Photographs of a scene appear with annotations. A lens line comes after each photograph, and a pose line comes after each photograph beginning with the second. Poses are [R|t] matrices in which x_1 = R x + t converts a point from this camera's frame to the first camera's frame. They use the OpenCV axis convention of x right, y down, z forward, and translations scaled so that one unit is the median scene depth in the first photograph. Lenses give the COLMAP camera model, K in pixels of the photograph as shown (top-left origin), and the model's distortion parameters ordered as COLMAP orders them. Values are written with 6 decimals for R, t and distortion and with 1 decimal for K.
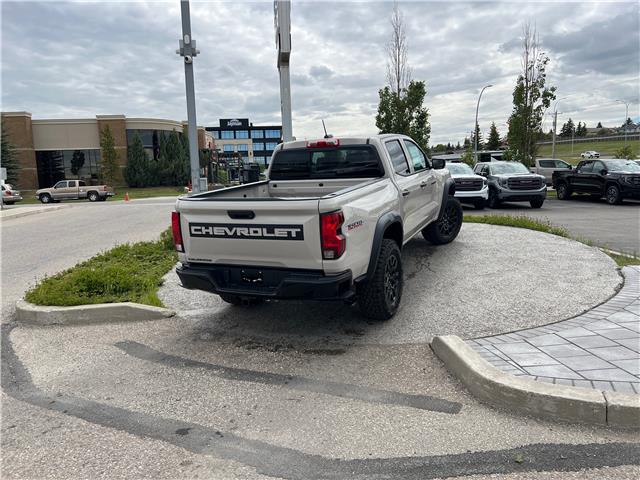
lens RADIAL K [[480.1, 0, 319.2], [0, 480.1, 241.7], [0, 0, 1]] dist [0.059425, -0.065923]
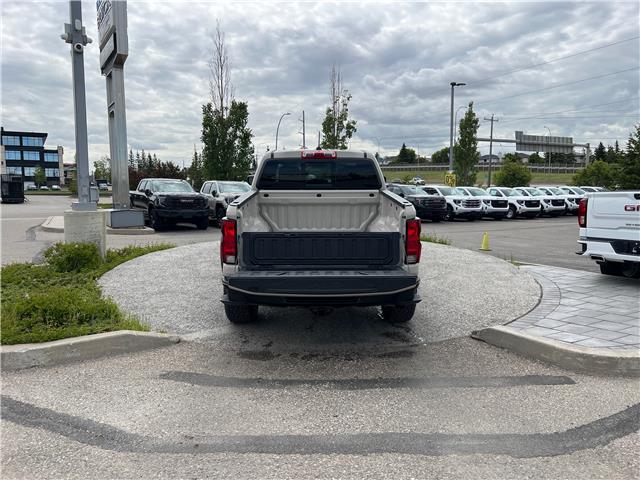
lens RADIAL K [[481.2, 0, 320.2], [0, 481.2, 243.1], [0, 0, 1]] dist [0.053490, -0.059268]
pose [[0.899693, -0.017027, 0.436191, -0.452790], [0.033724, 0.998964, -0.030566, 0.012986], [-0.435219, 0.042210, 0.899335, 0.100176]]
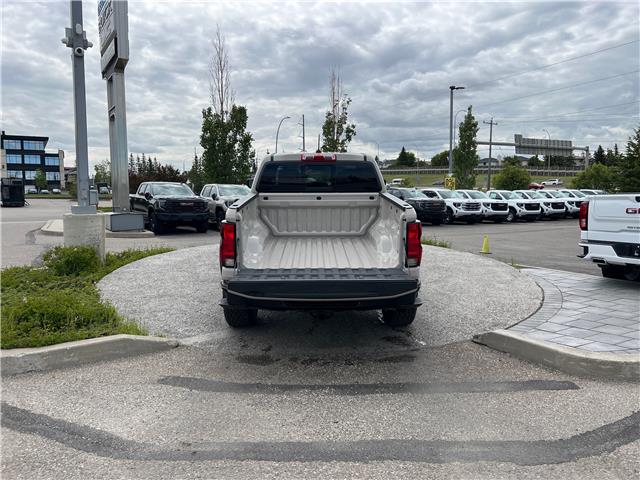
lens RADIAL K [[480.8, 0, 319.2], [0, 480.8, 238.1], [0, 0, 1]] dist [0.057601, -0.064137]
pose [[0.900470, -0.010394, 0.434794, -0.450312], [0.034367, 0.998289, -0.047311, 0.012588], [-0.433558, 0.057545, 0.899286, 0.105426]]
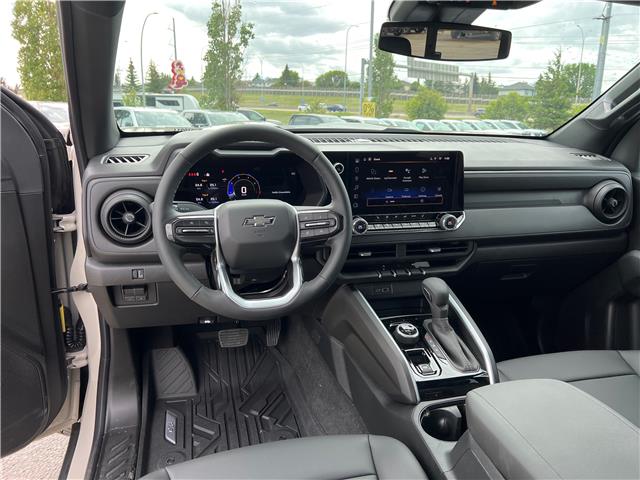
lens RADIAL K [[481.2, 0, 320.2], [0, 481.2, 243.1], [0, 0, 1]] dist [0.053490, -0.059268]
pose [[0.766800, -0.116301, 0.631263, -0.018751], [0.043869, 0.990645, 0.129224, -0.205323], [-0.640386, -0.071396, 0.764728, 1.209544]]
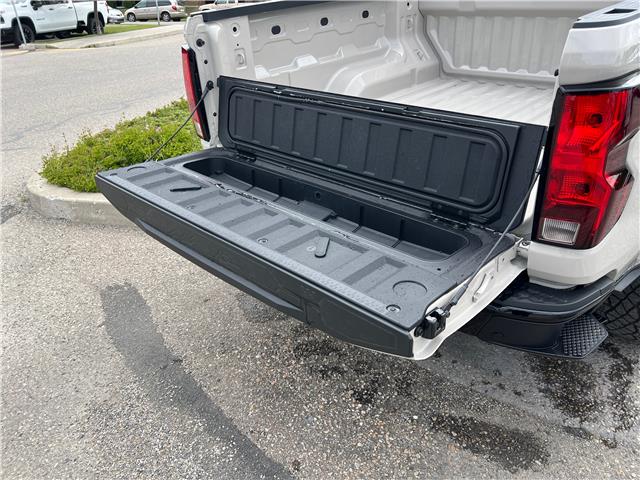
lens RADIAL K [[481.2, 0, 320.2], [0, 481.2, 243.1], [0, 0, 1]] dist [0.053490, -0.059268]
pose [[0.944727, 0.167391, -0.281906, -0.024454], [-0.065619, 0.938982, 0.337648, -0.042535], [0.321224, -0.300487, 0.898066, 0.496848]]
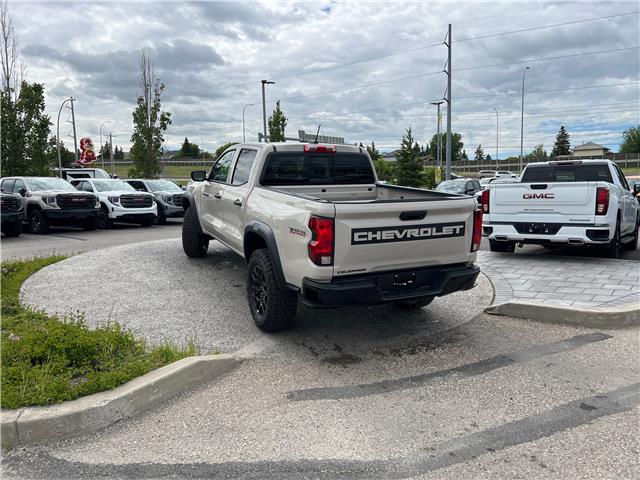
lens RADIAL K [[481.2, 0, 320.2], [0, 481.2, 243.1], [0, 0, 1]] dist [0.053490, -0.059268]
pose [[0.624848, -0.073596, 0.777270, -0.802373], [0.104808, 0.994443, 0.009903, -0.023397], [-0.773680, 0.075277, 0.629089, 0.412721]]
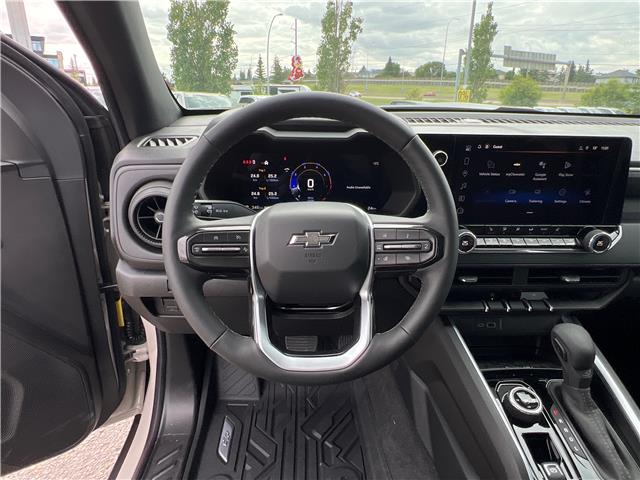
lens RADIAL K [[408.9, 0, 319.8], [0, 408.9, 246.1], [0, 0, 1]] dist [-0.003039, -0.001709]
pose [[0.888578, -0.106498, 0.446192, 0.036819], [0.016699, 0.979542, 0.200543, -0.209987], [-0.458422, -0.170748, 0.872178, 1.275836]]
